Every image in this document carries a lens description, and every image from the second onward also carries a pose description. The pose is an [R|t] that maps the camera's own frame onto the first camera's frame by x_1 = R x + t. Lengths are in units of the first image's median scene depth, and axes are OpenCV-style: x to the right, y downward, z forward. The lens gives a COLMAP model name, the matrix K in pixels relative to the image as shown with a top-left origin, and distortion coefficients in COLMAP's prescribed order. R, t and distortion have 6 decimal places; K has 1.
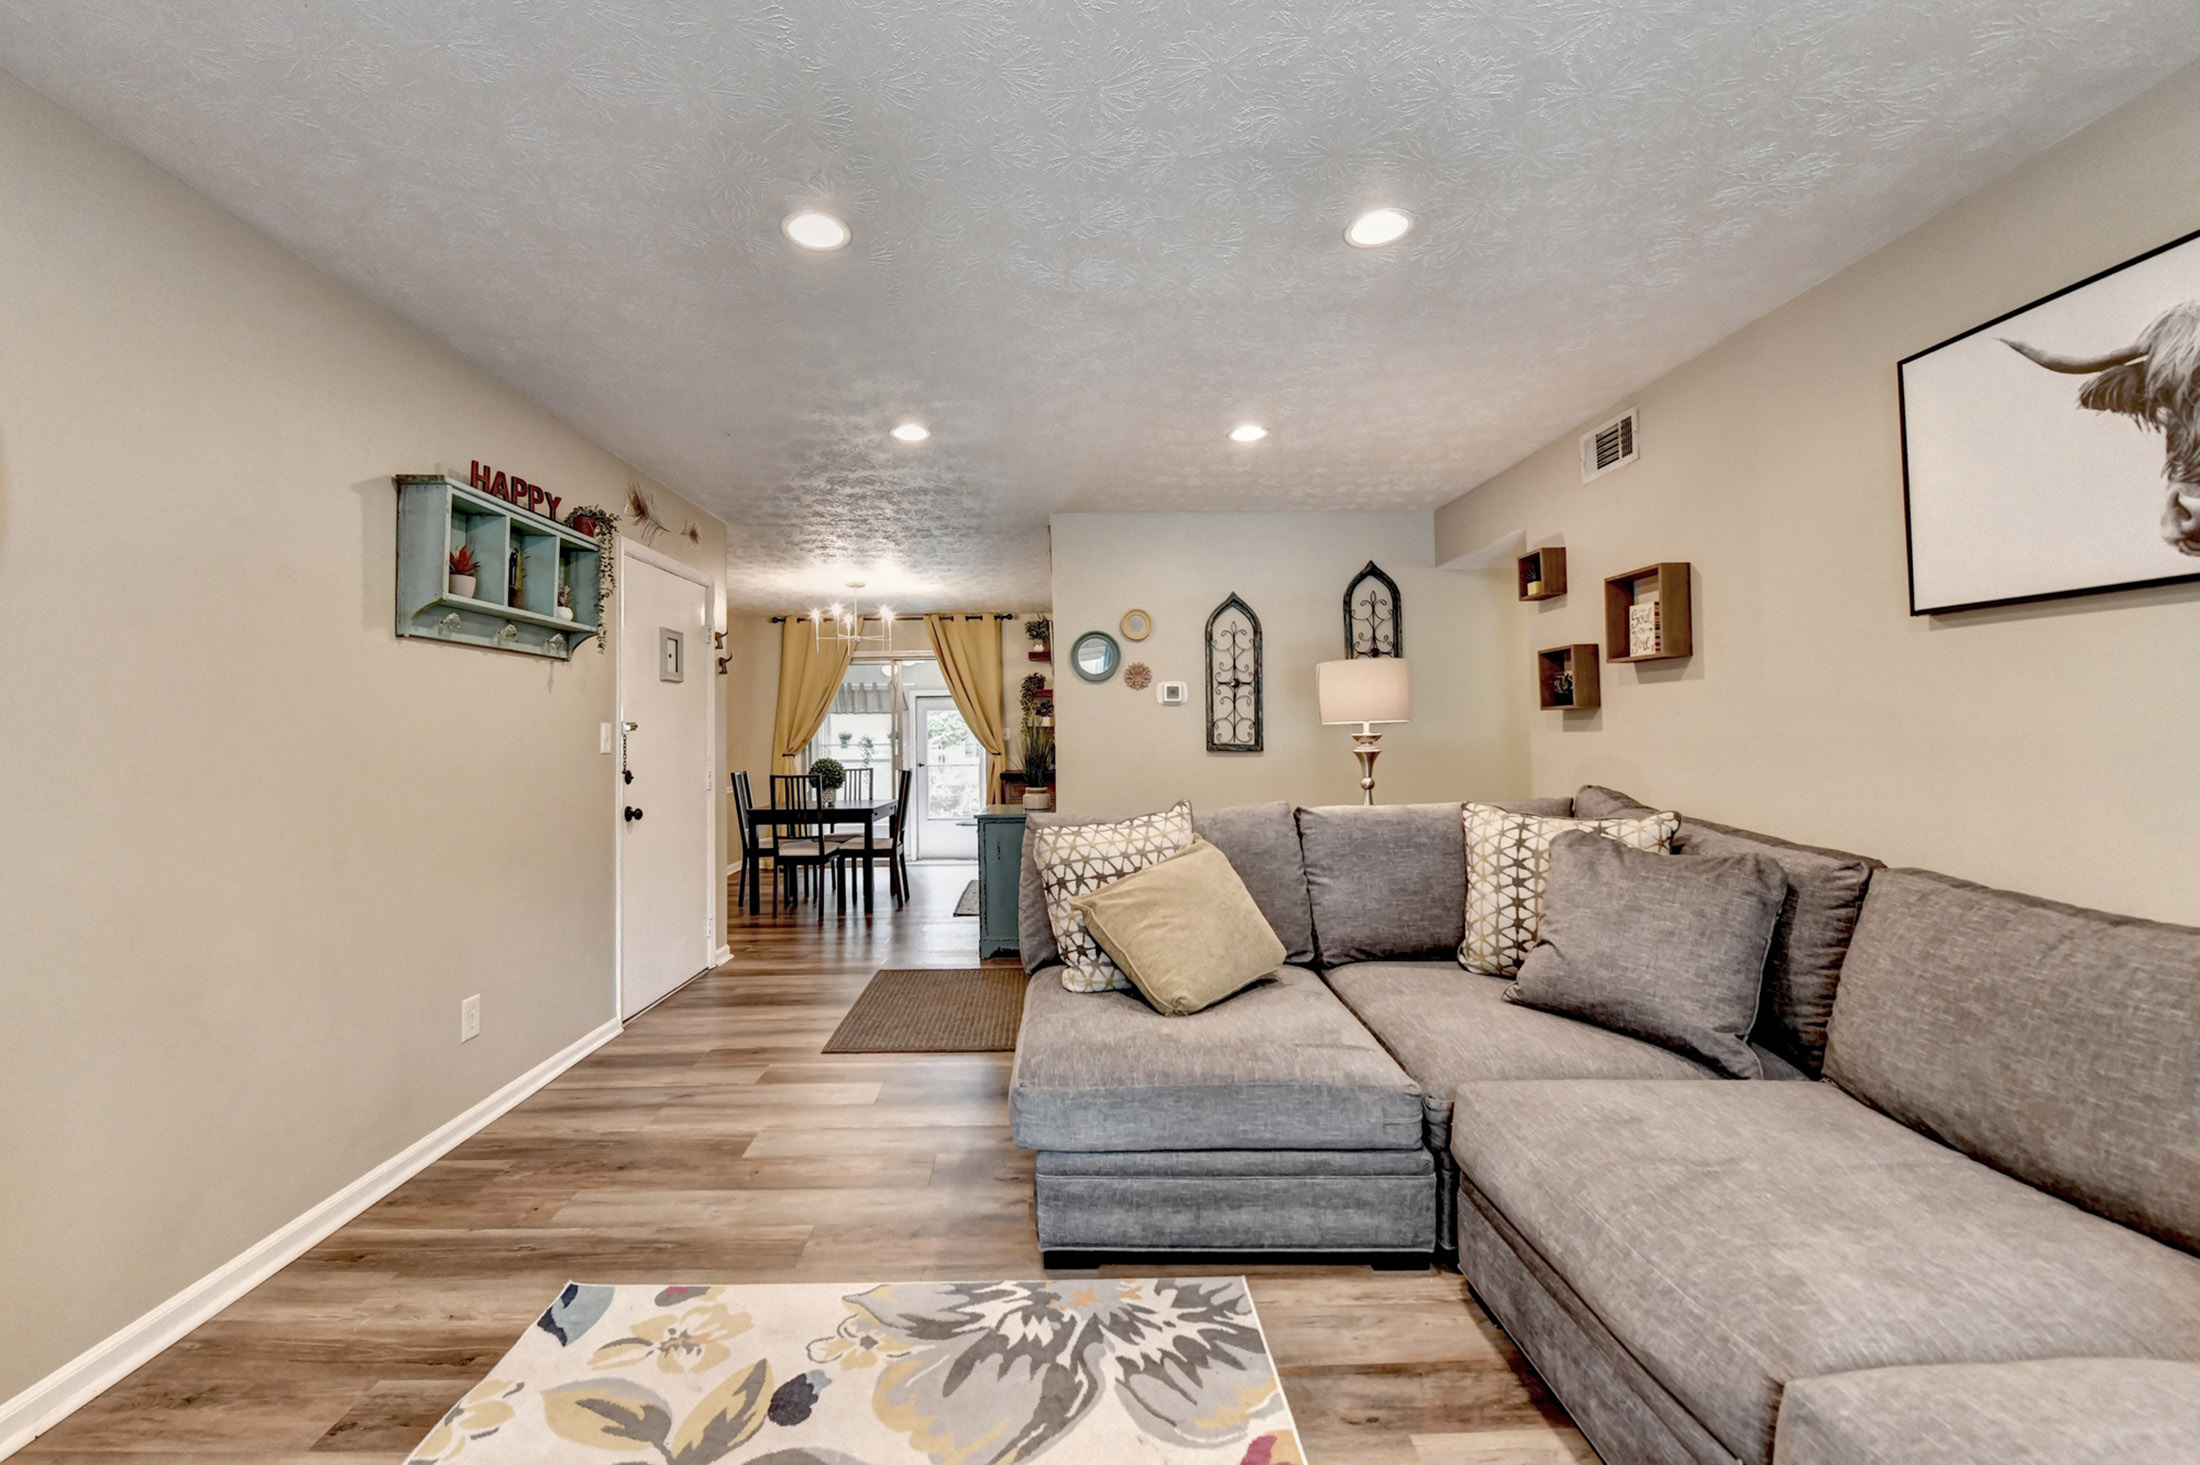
lens RADIAL K [[909.4, 0, 1088.7], [0, 909.4, 717.5], [0, 0, 1]] dist [-0.020095, 0.000221]
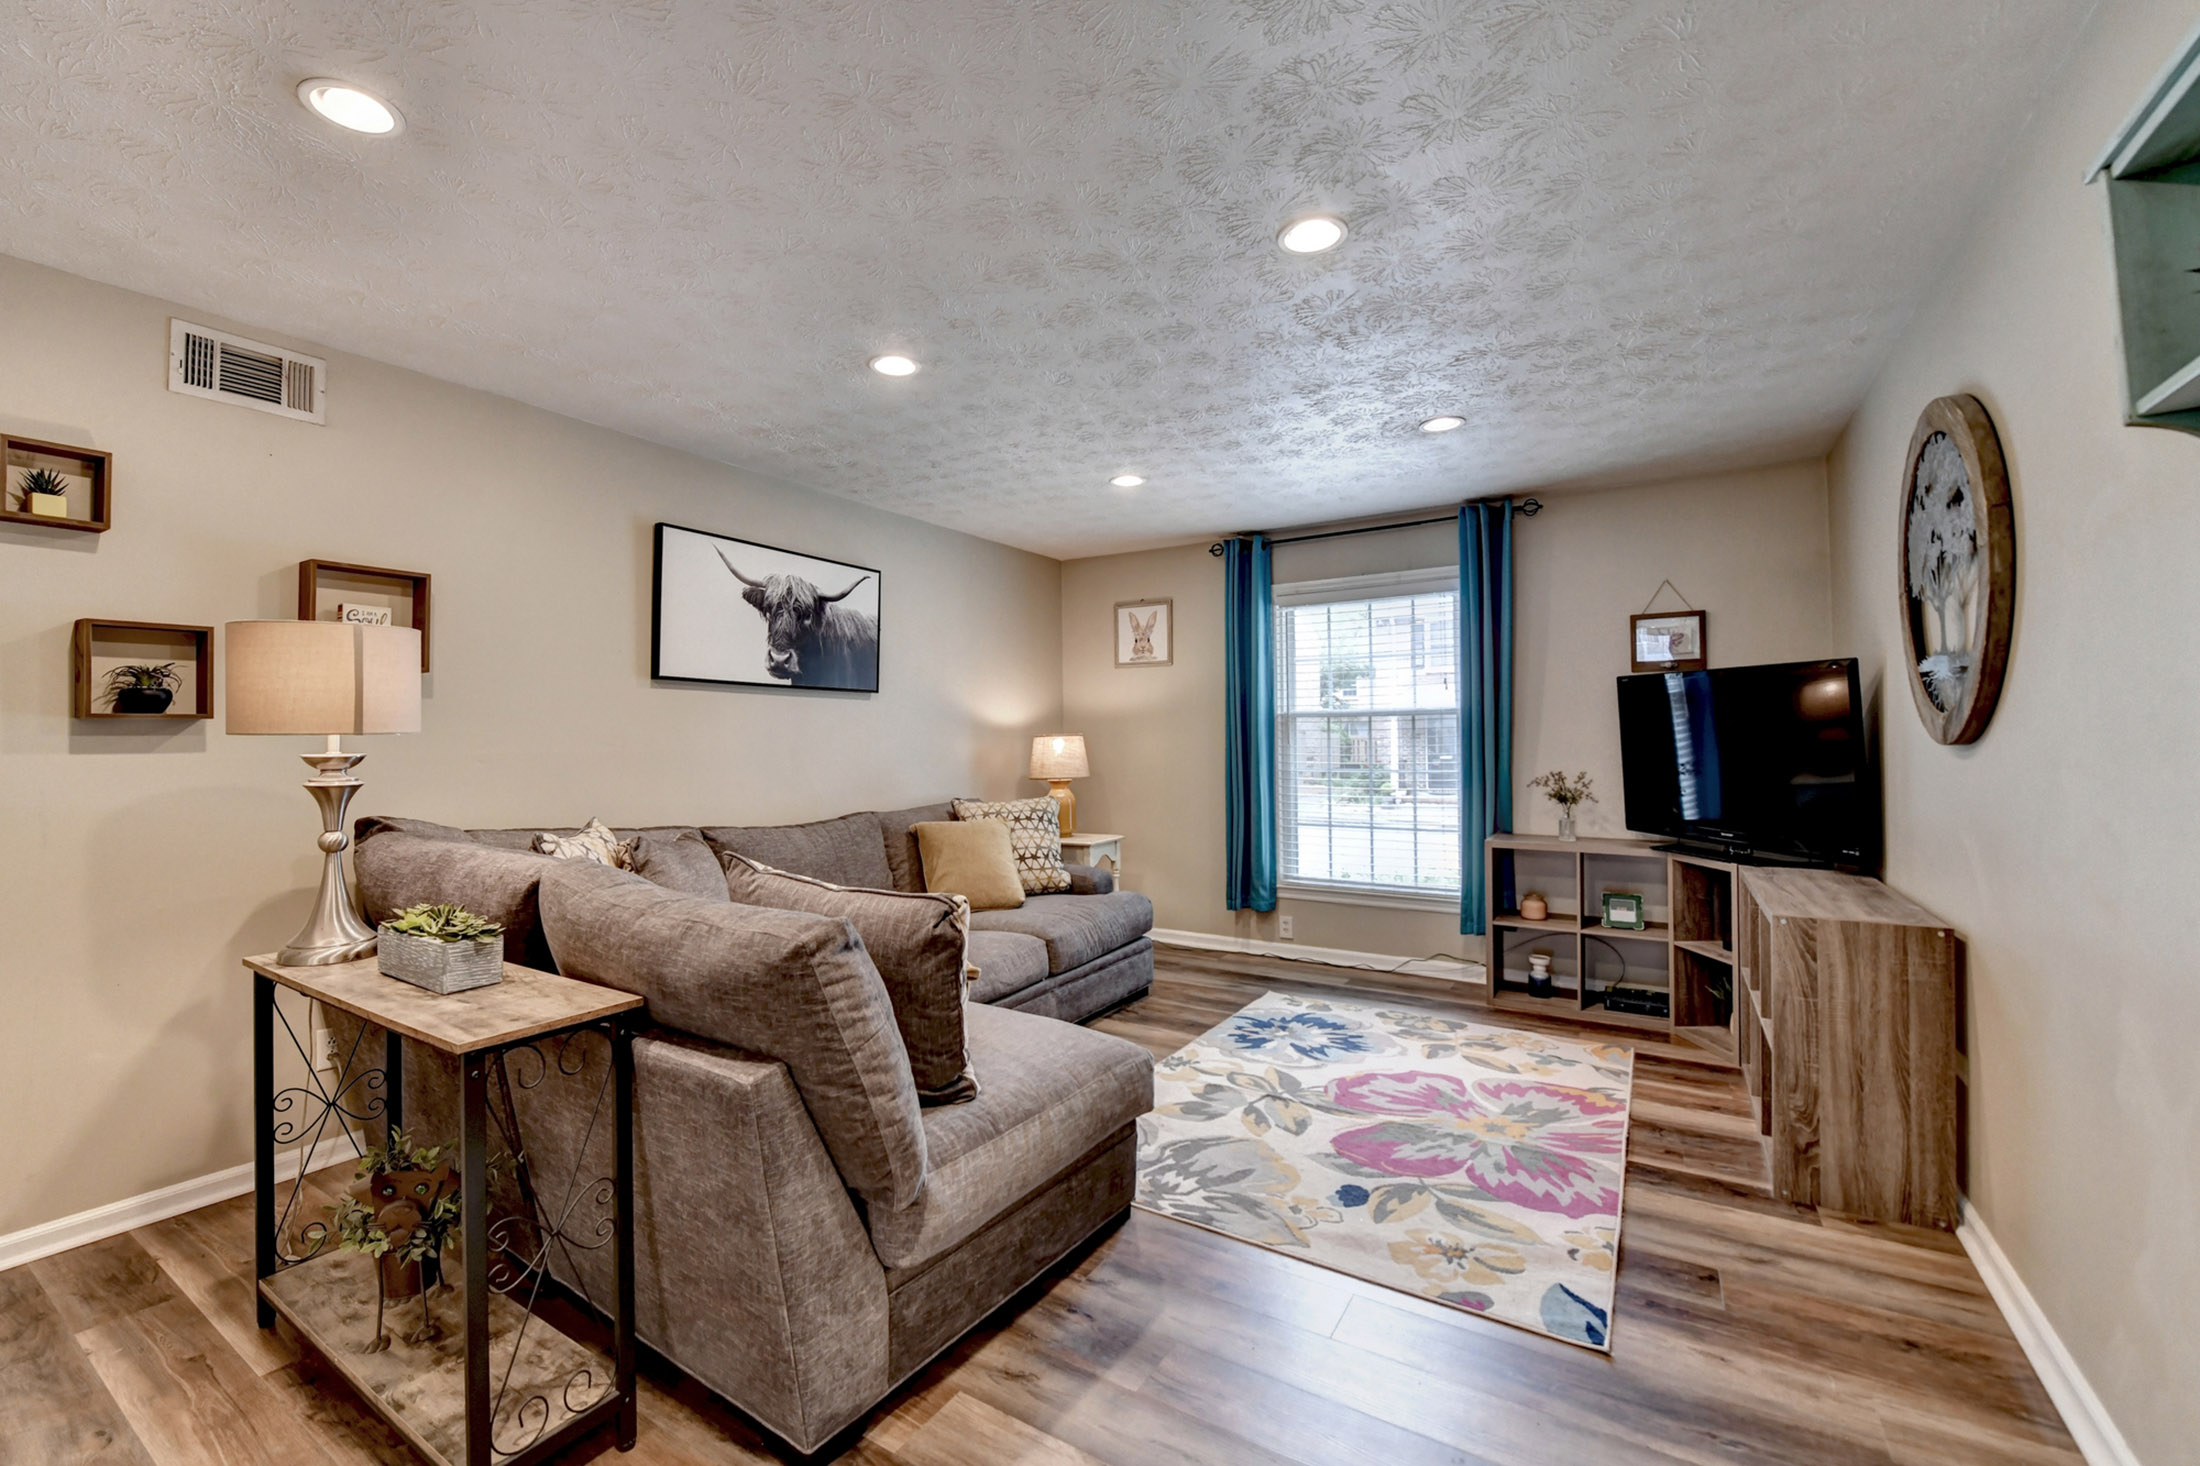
lens RADIAL K [[909.4, 0, 1050.6], [0, 909.4, 724.1], [0, 0, 1]] dist [-0.020095, 0.000221]
pose [[-0.815743, 0.027903, 0.577741, -0.734312], [0.005857, 0.999183, -0.039988, 0.047366], [-0.578384, -0.029236, -0.815240, 2.302293]]
